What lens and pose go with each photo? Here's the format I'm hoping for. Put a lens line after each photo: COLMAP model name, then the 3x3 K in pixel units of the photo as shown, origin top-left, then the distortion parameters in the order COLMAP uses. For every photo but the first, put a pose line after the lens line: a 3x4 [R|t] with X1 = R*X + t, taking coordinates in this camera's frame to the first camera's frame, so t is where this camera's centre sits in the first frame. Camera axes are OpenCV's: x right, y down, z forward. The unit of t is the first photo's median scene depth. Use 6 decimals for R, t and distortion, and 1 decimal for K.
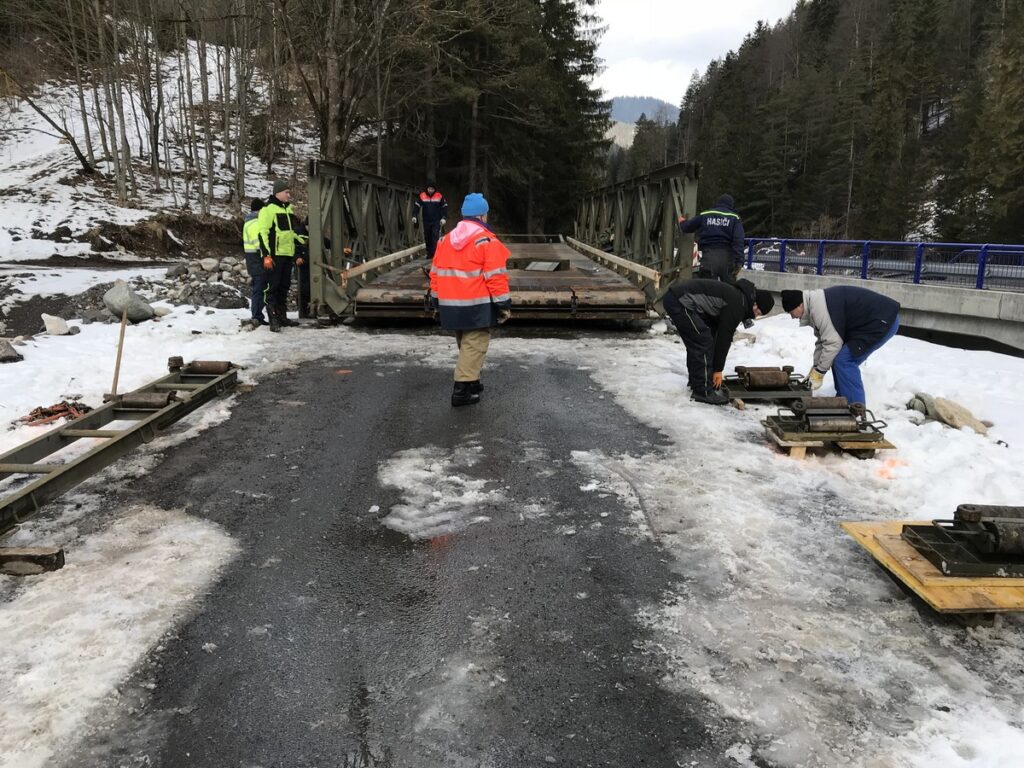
lens RADIAL K [[837.1, 0, 510.8], [0, 837.1, 385.7], [0, 0, 1]] dist [0.029006, -0.007145]
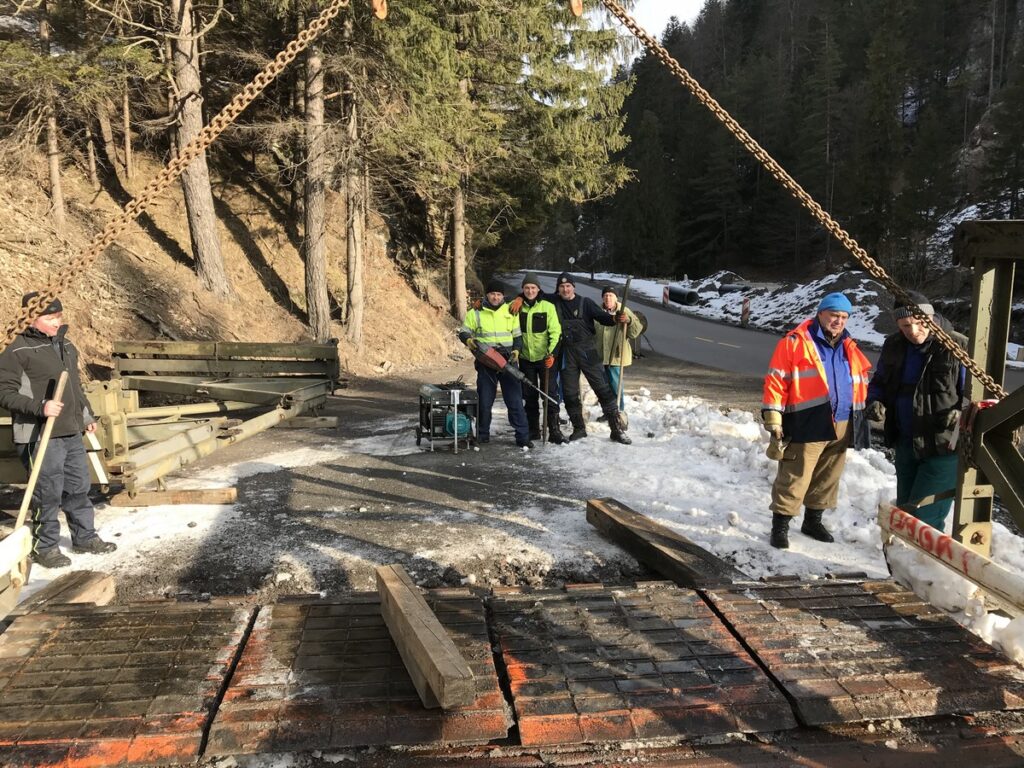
lens RADIAL K [[837.1, 0, 510.8], [0, 837.1, 385.7], [0, 0, 1]] dist [0.029006, -0.007145]
pose [[0.991996, -0.040301, 0.119668, -0.003226], [0.042684, 0.998937, -0.017420, -0.046973], [-0.118839, 0.022388, 0.992661, 0.217443]]
